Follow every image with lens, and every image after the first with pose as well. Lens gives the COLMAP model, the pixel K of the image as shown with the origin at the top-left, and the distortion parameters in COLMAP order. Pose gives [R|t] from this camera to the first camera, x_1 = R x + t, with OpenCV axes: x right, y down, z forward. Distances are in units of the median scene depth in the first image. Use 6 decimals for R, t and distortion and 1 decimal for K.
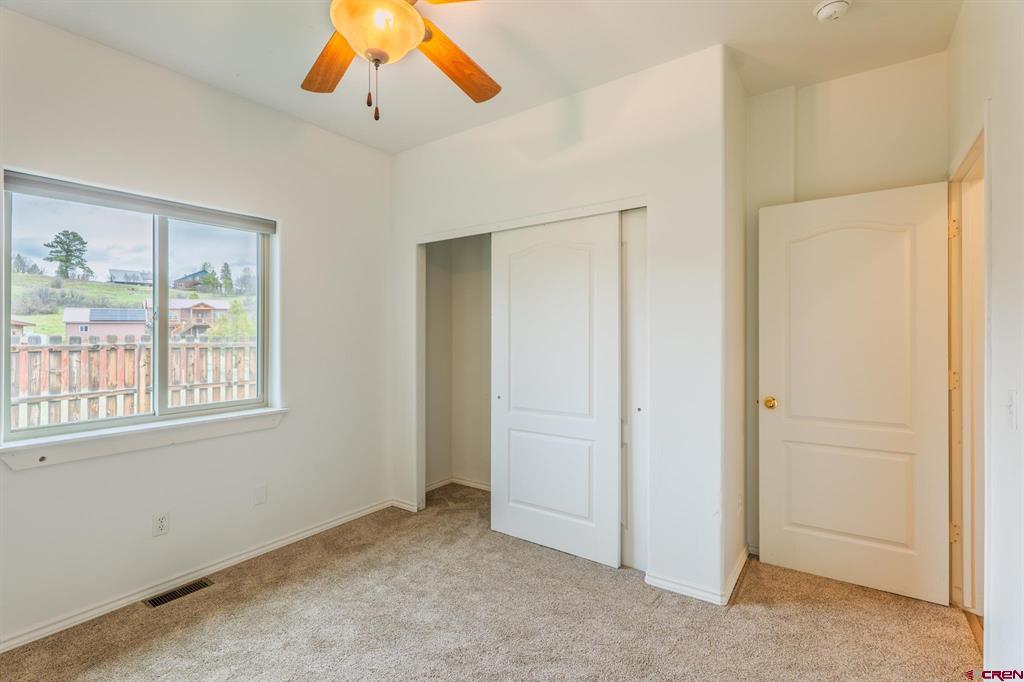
lens RADIAL K [[477.4, 0, 507.1], [0, 477.4, 335.5], [0, 0, 1]] dist [0.000129, 0.002208]
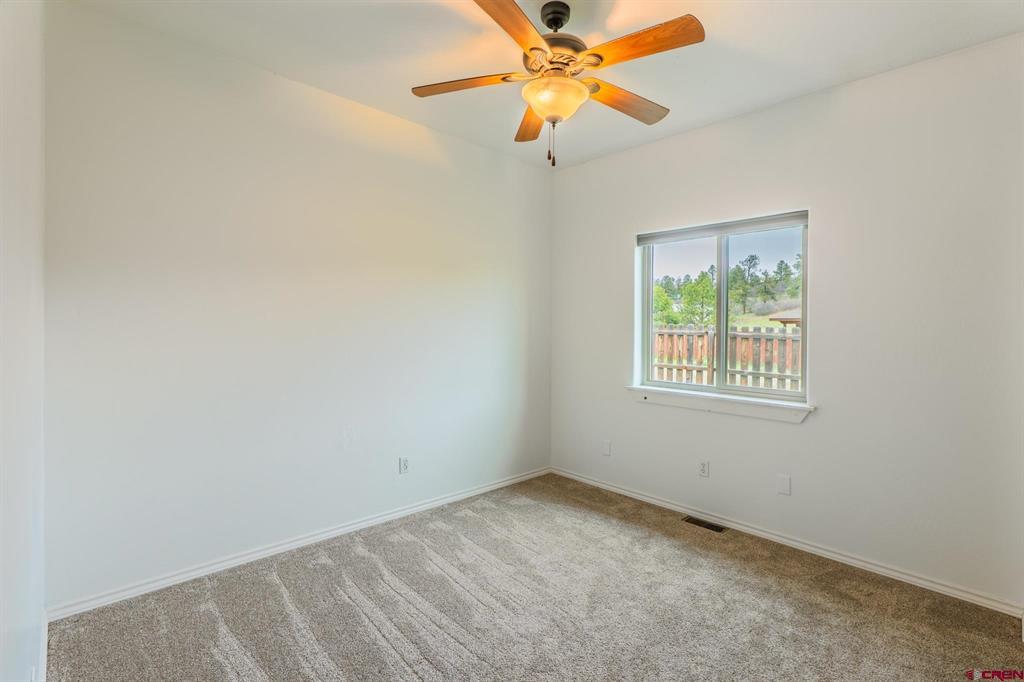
lens RADIAL K [[477.4, 0, 508.1], [0, 477.4, 338.5], [0, 0, 1]] dist [0.000129, 0.002208]
pose [[-0.187348, 0.031474, -0.981789, 0.656638], [-0.016915, 0.999235, 0.035261, -0.006042], [0.982148, 0.023213, -0.186672, 0.683437]]
